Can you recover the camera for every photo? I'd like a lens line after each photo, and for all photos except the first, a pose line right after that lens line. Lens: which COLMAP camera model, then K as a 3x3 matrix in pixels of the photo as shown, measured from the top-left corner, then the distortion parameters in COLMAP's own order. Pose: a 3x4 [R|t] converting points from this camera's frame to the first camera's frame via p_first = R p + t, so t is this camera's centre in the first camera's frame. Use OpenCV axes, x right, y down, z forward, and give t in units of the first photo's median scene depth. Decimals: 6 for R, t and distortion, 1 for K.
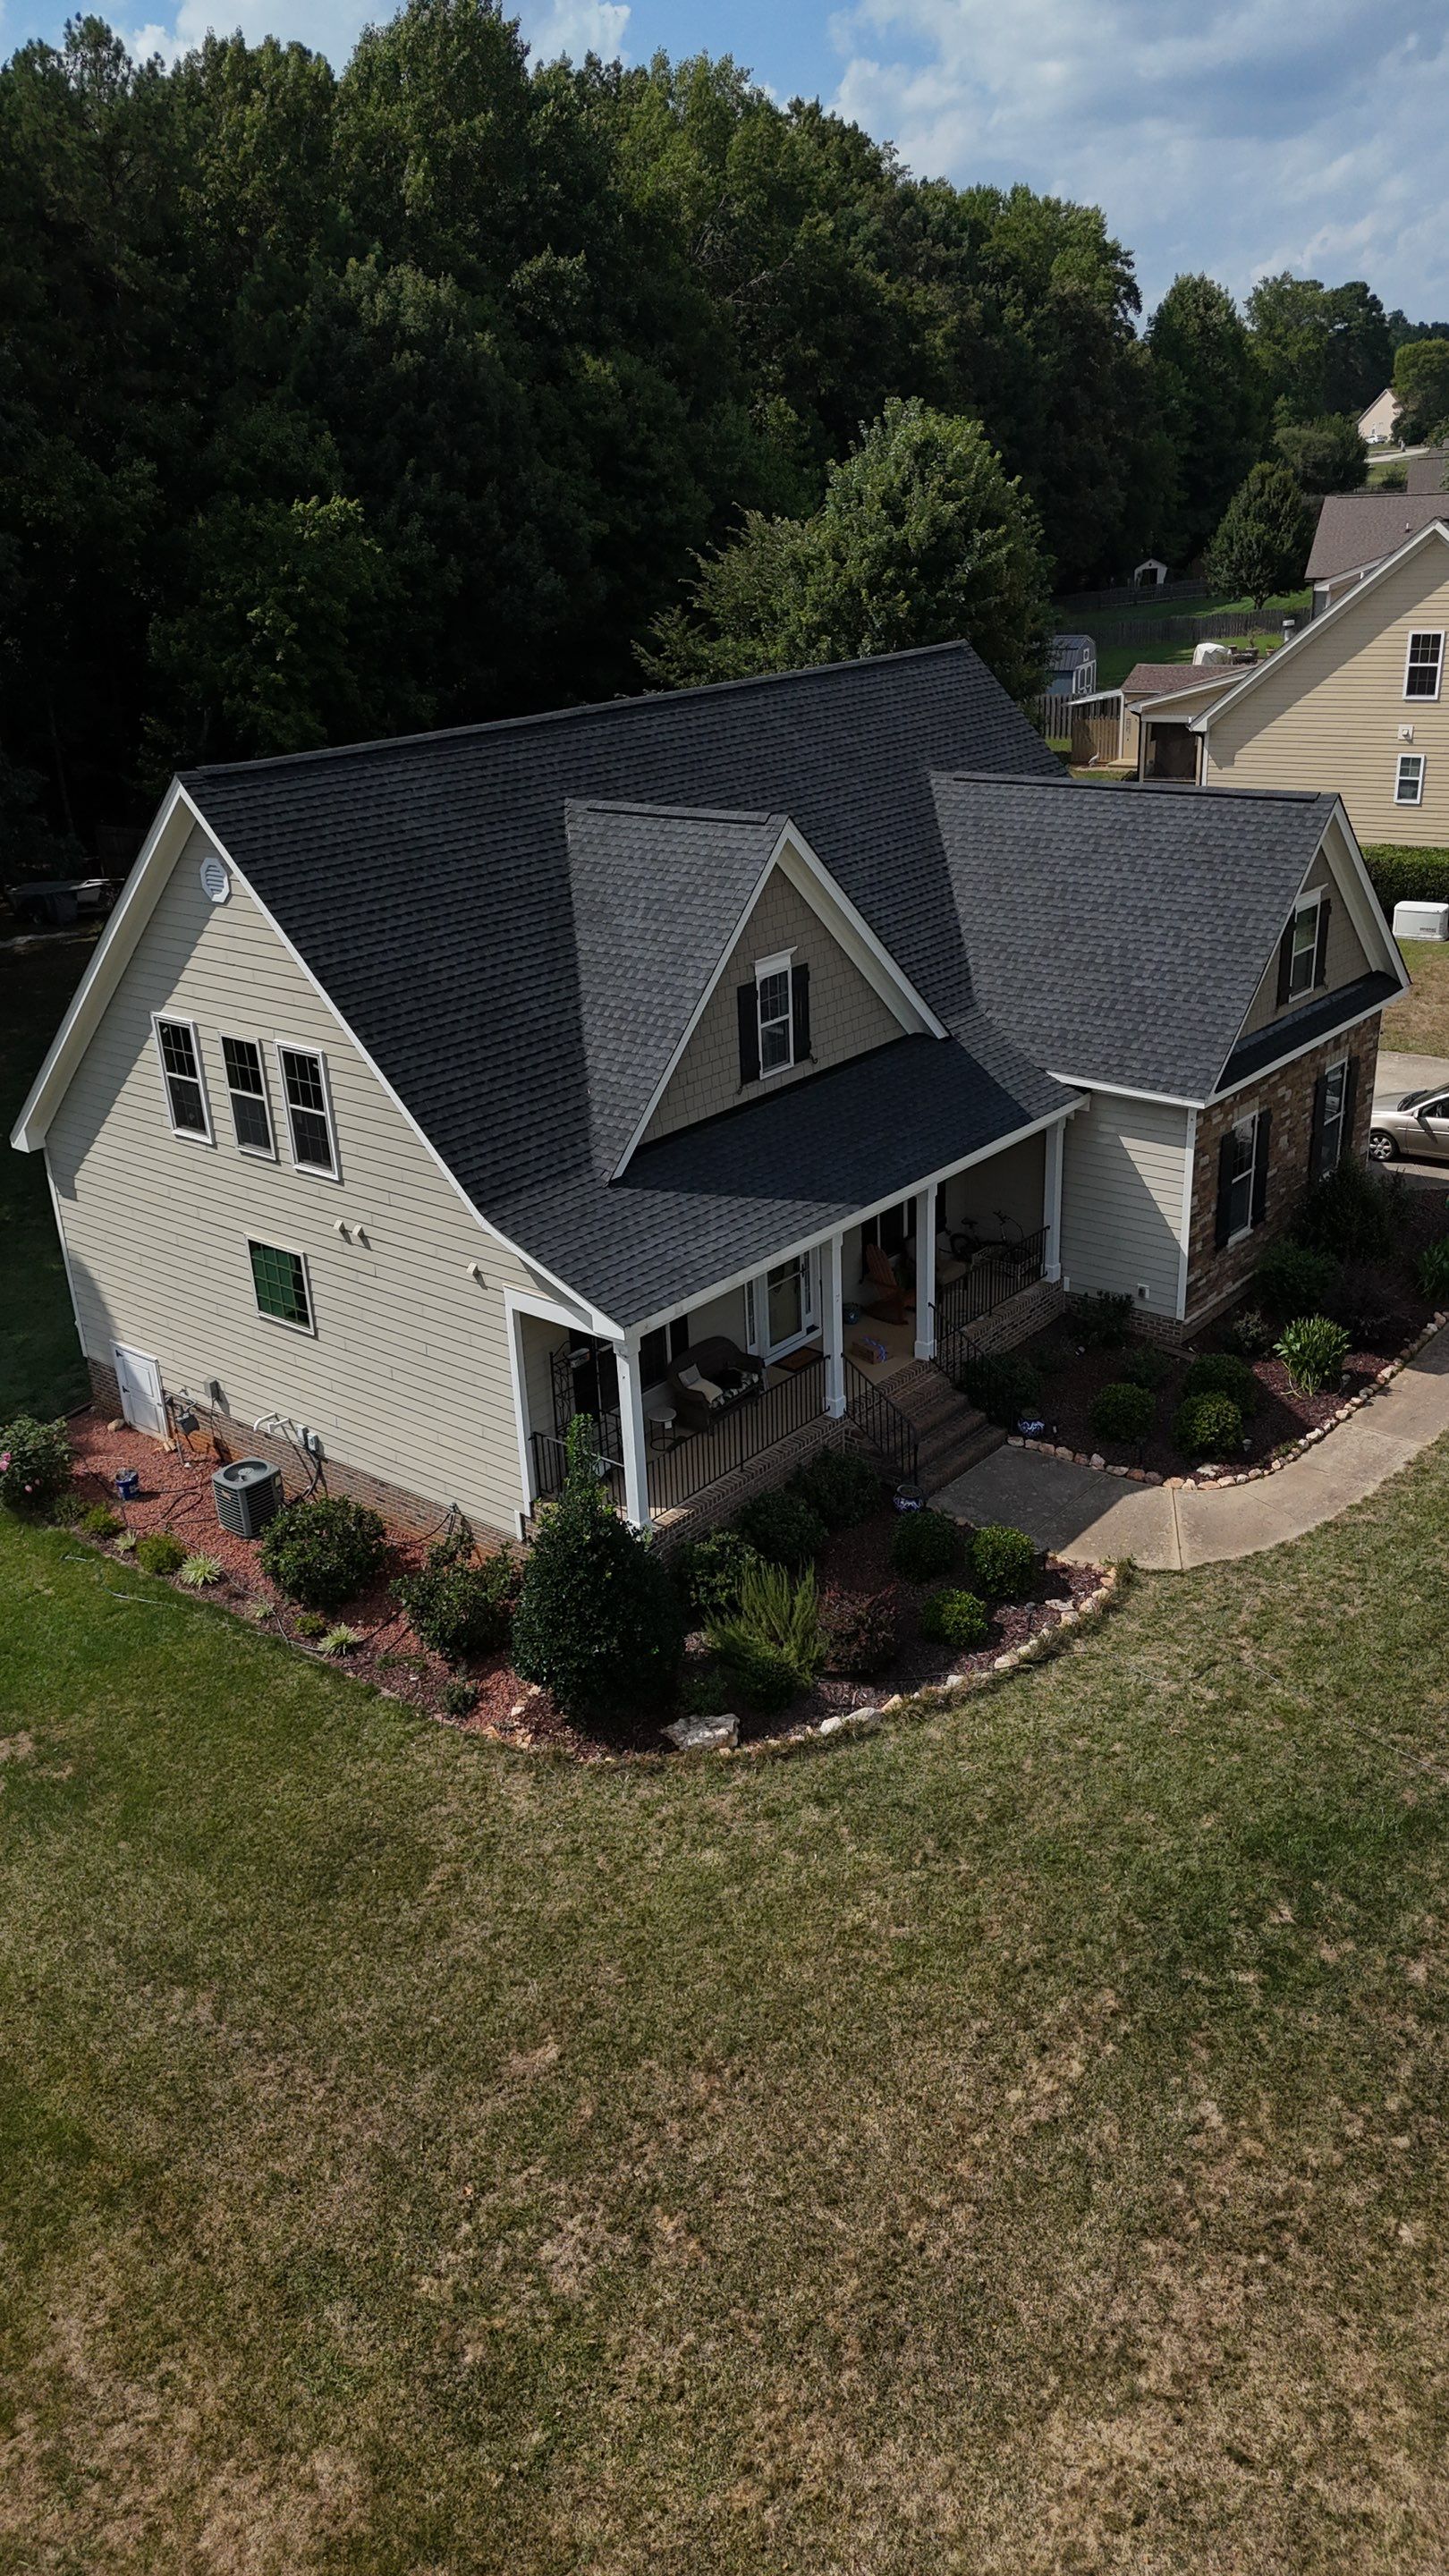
lens RADIAL K [[1889.4, 0, 699.6], [0, 1889.4, 1300.2], [0, 0, 1]] dist [0.053407, -0.033818]
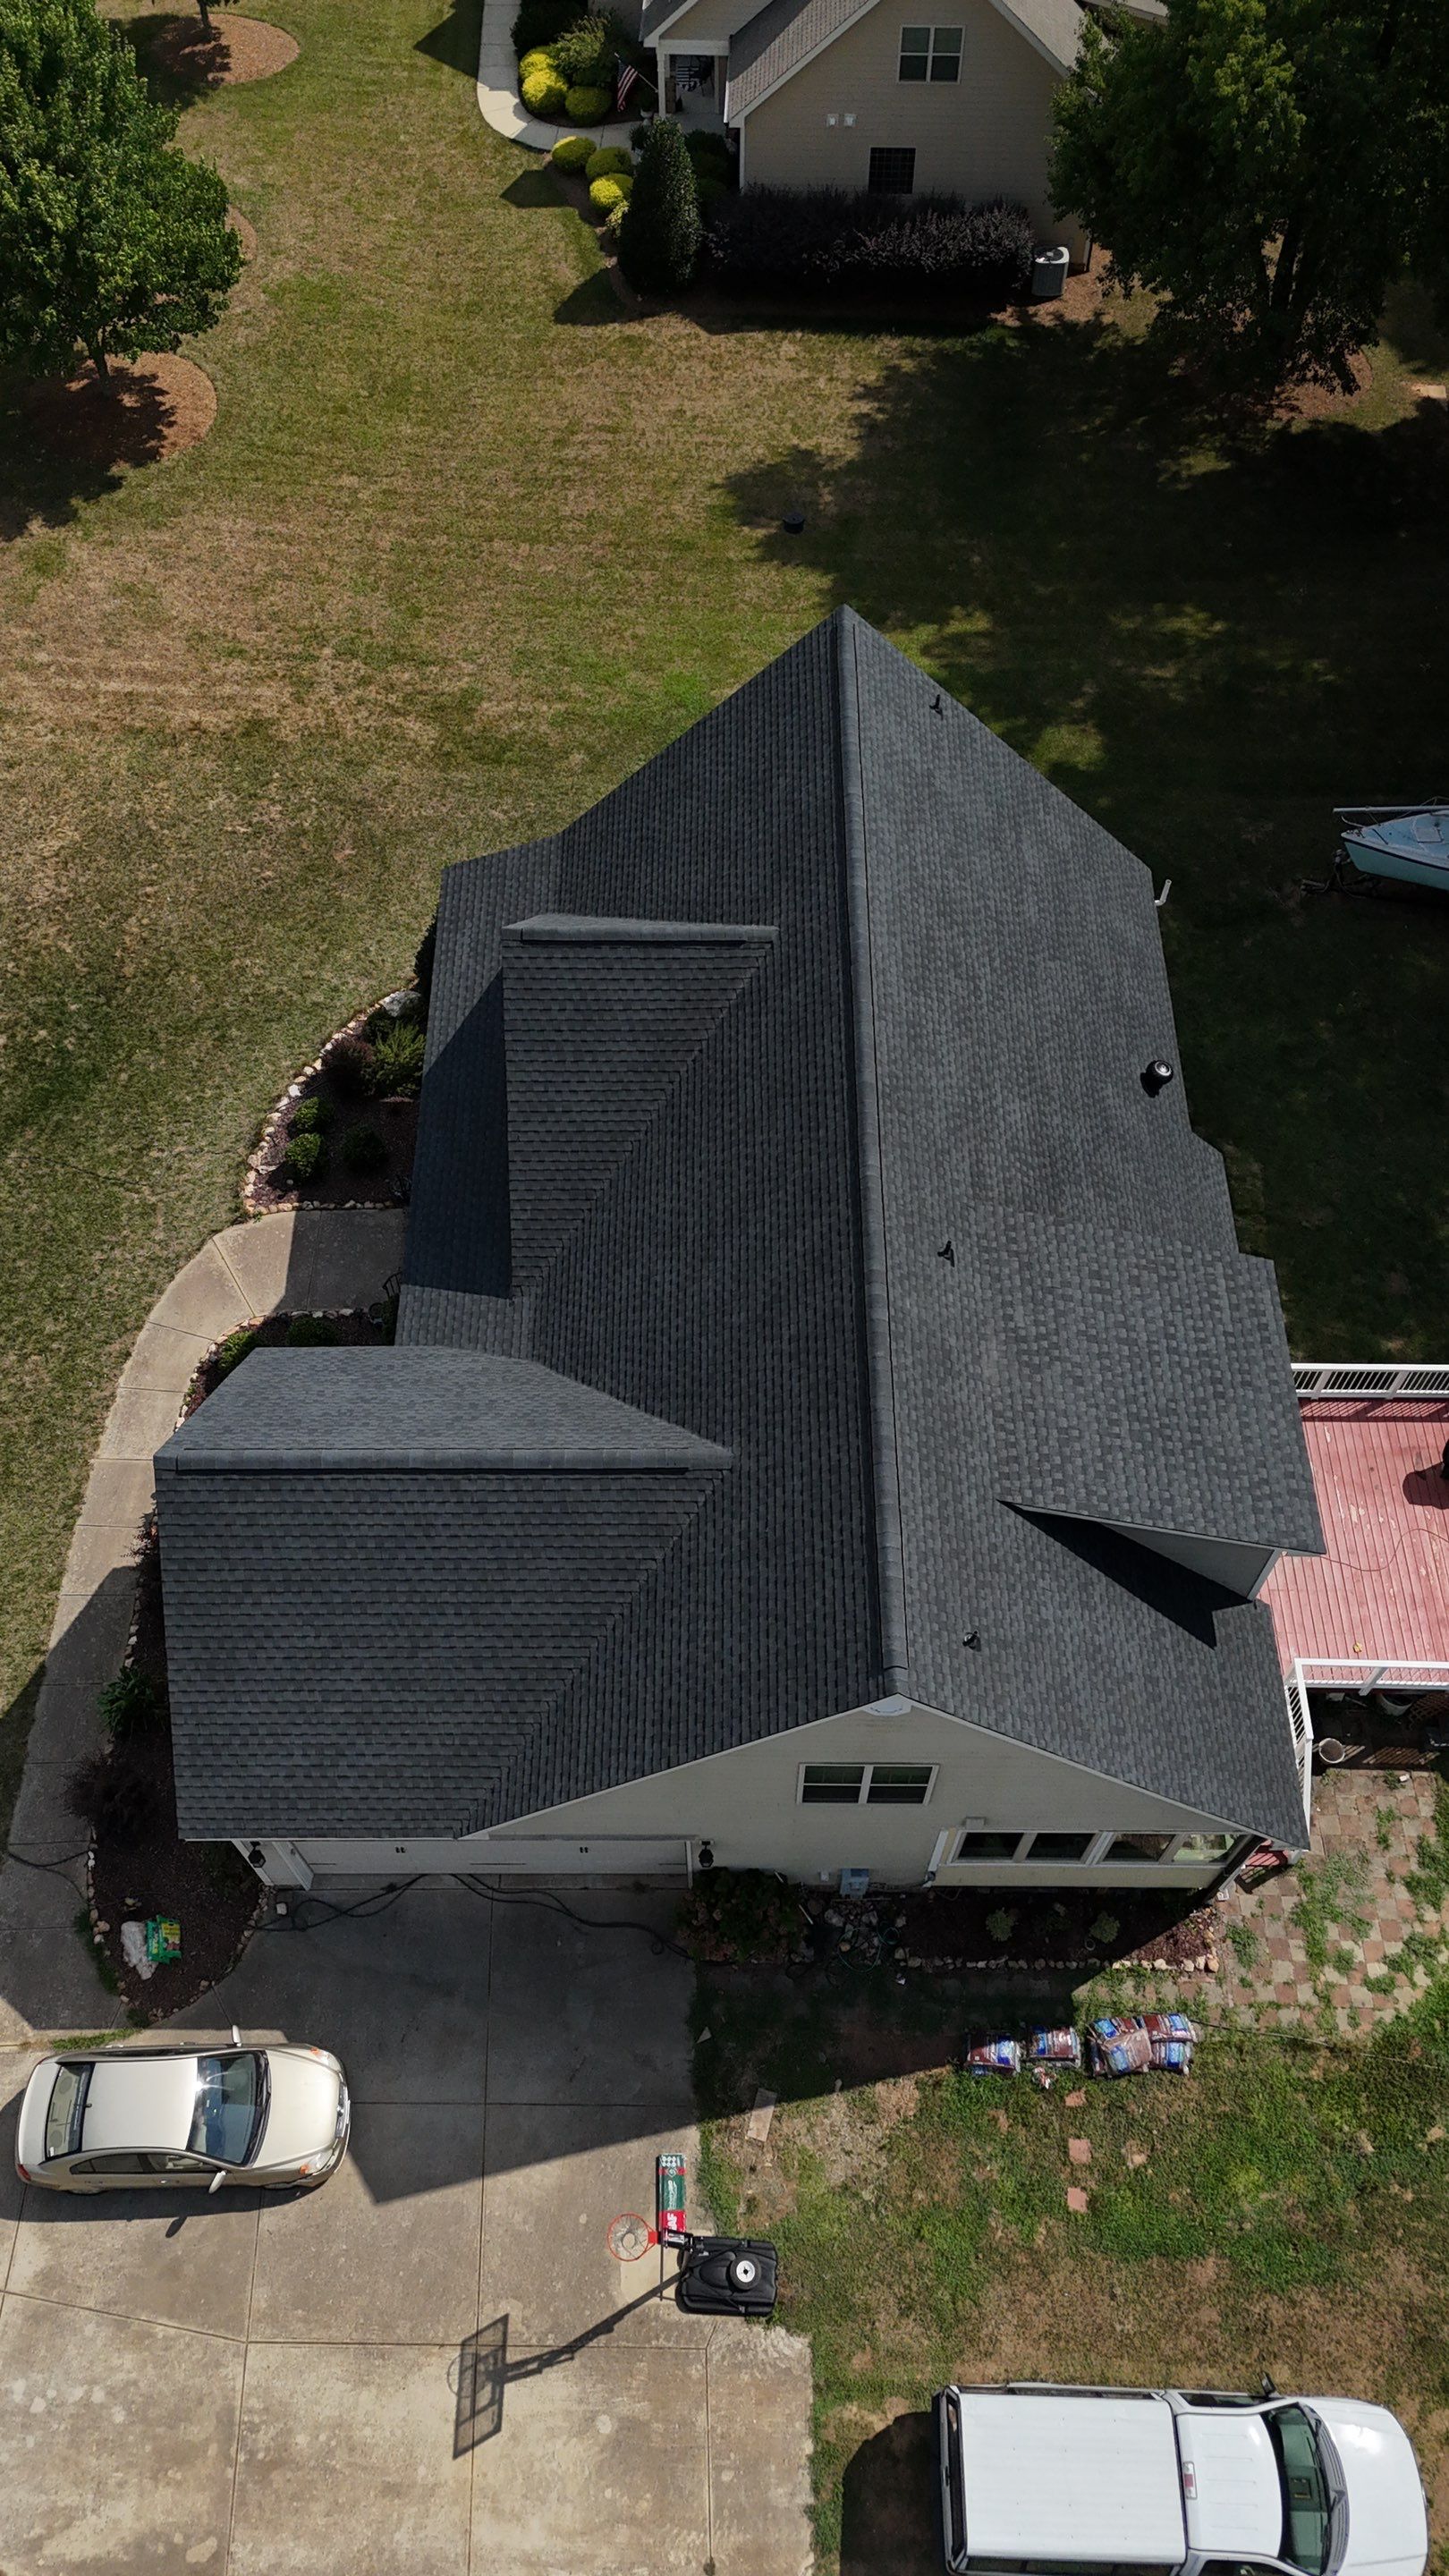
lens RADIAL K [[1889.4, 0, 721.8], [0, 1889.4, 1280.6], [0, 0, 1]] dist [0.053407, -0.033818]
pose [[-0.759560, 0.576014, -0.302118, 0.481656], [-0.216527, 0.214071, 0.952518, -1.539810], [0.613339, 0.788911, -0.037877, 1.529555]]
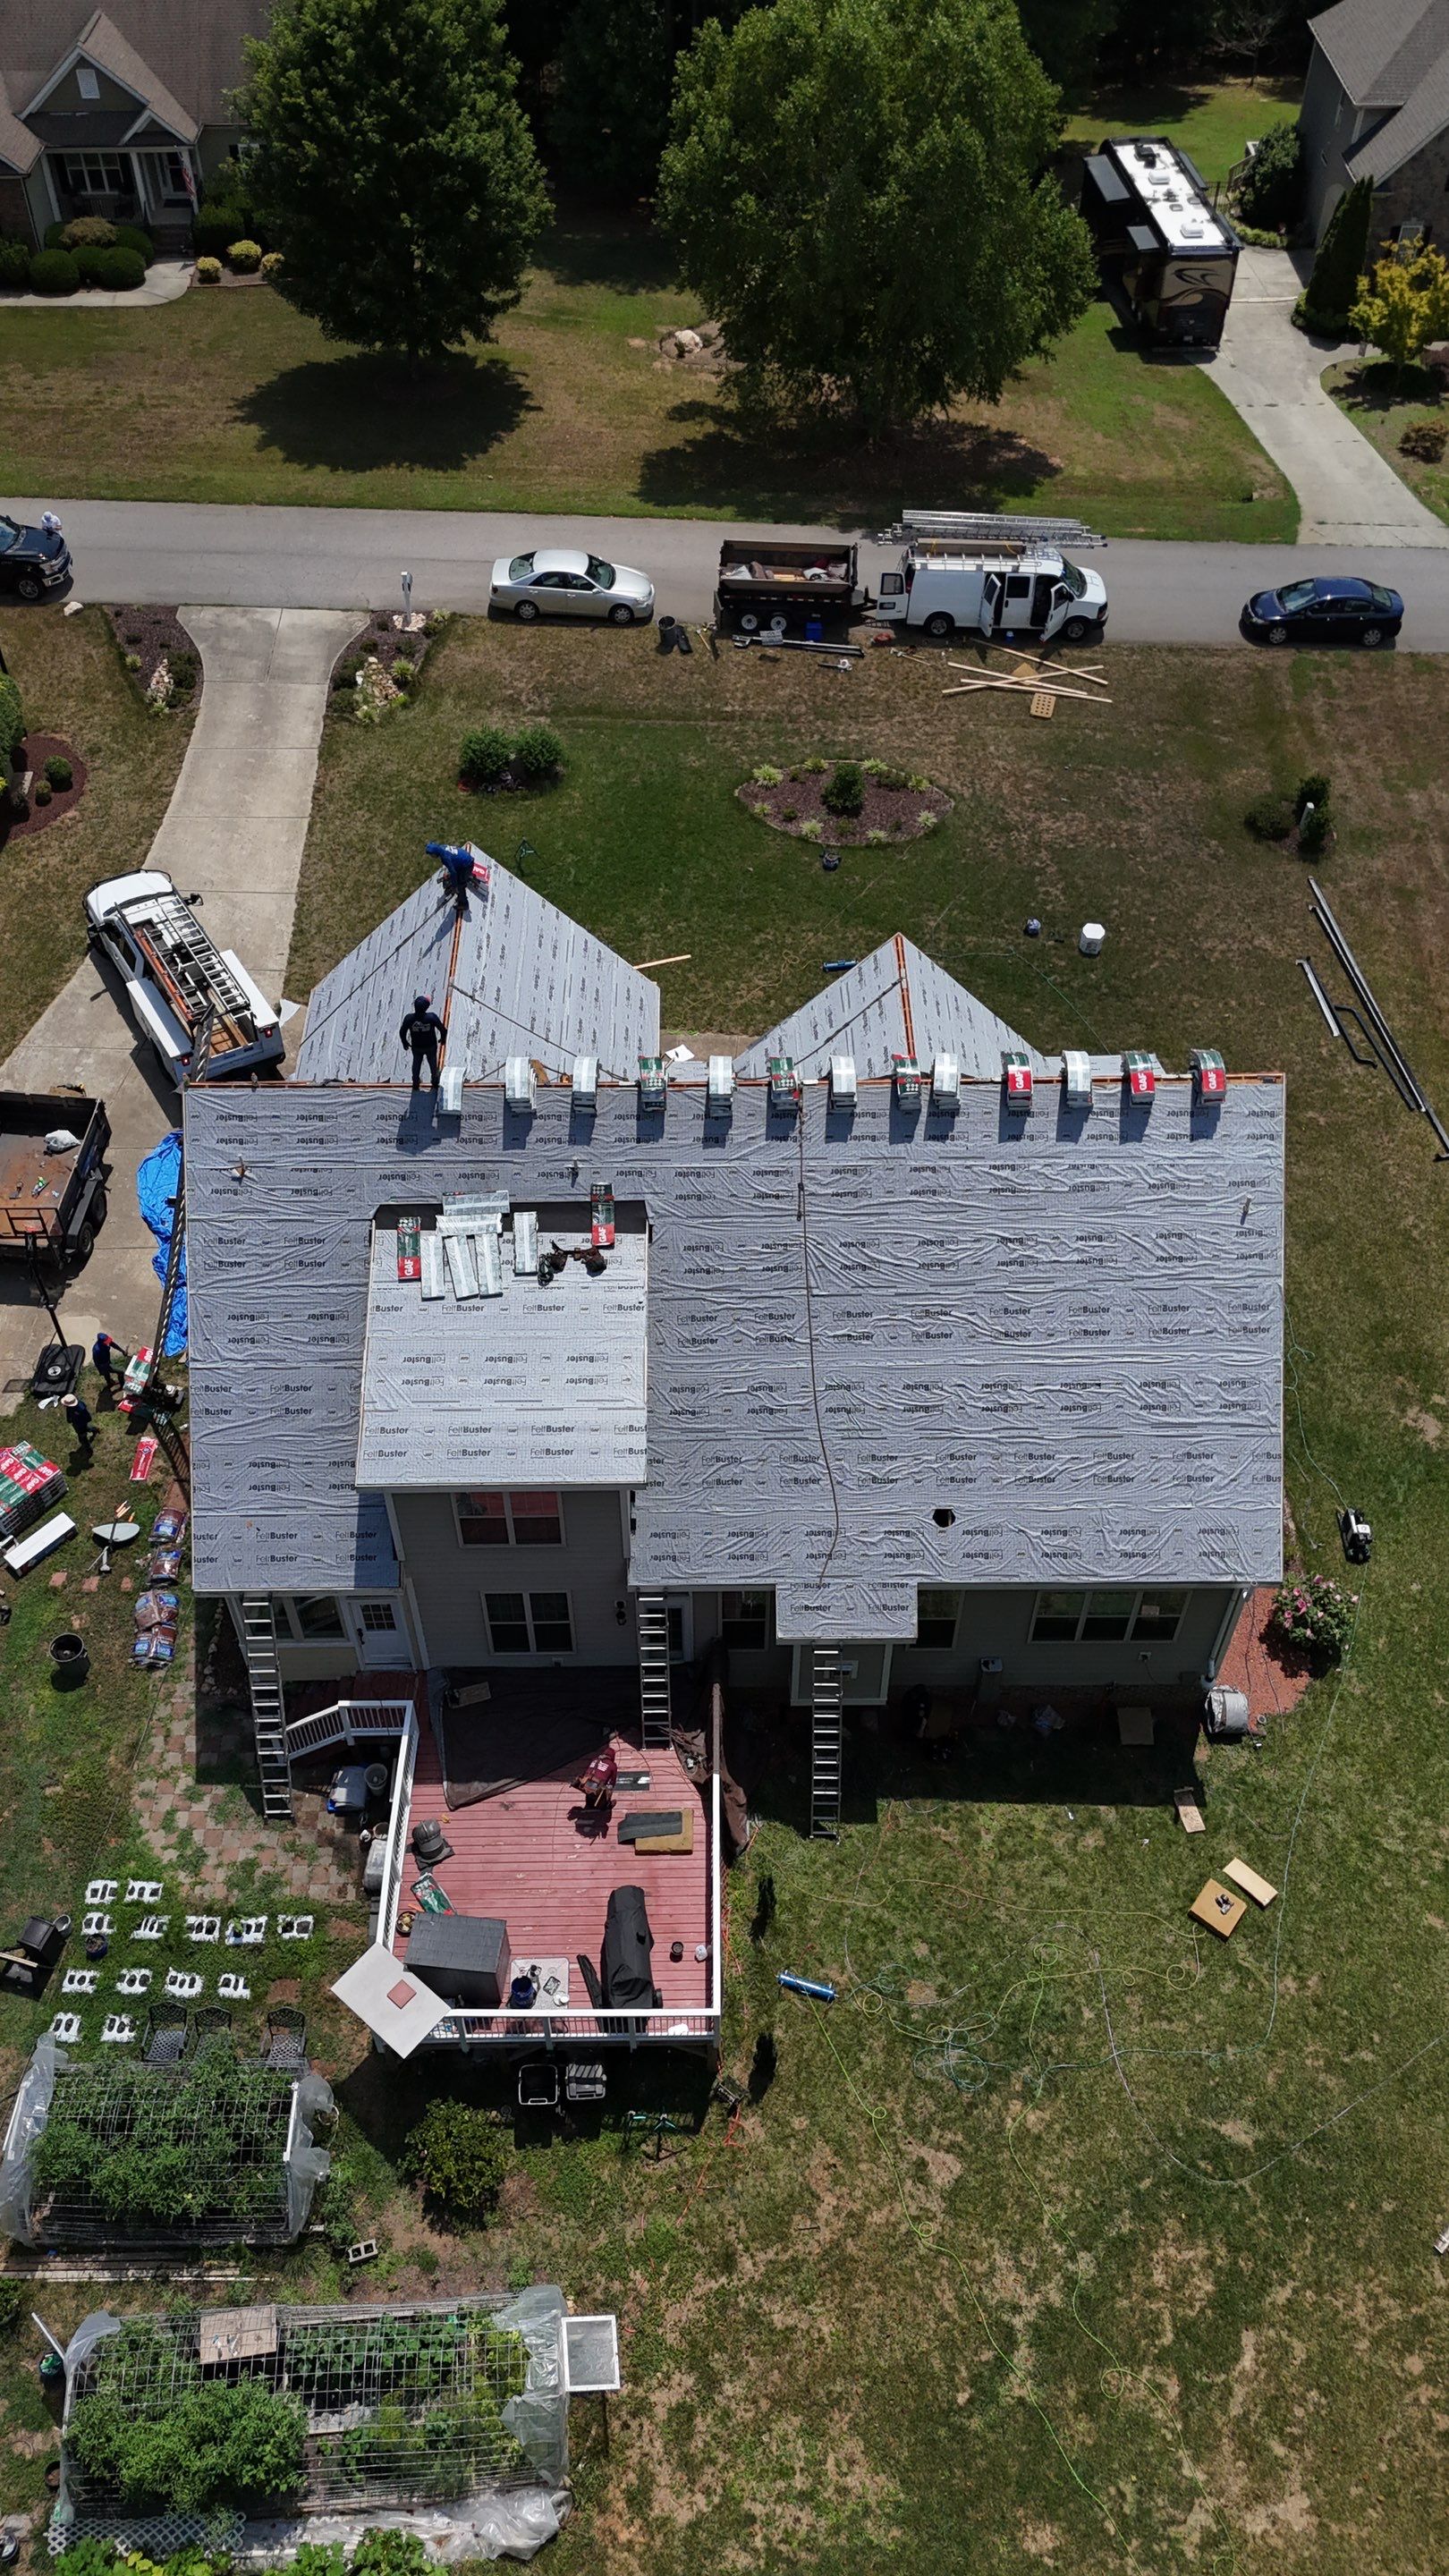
lens RADIAL K [[1889.4, 0, 711.5], [0, 1889.4, 1309.5], [0, 0, 1]] dist [0.053407, -0.033818]
pose [[-0.658131, -0.534213, 0.530547, -0.879853], [0.322208, 0.437038, 0.839750, -1.594002], [-0.680475, 0.723612, -0.115500, 1.731548]]
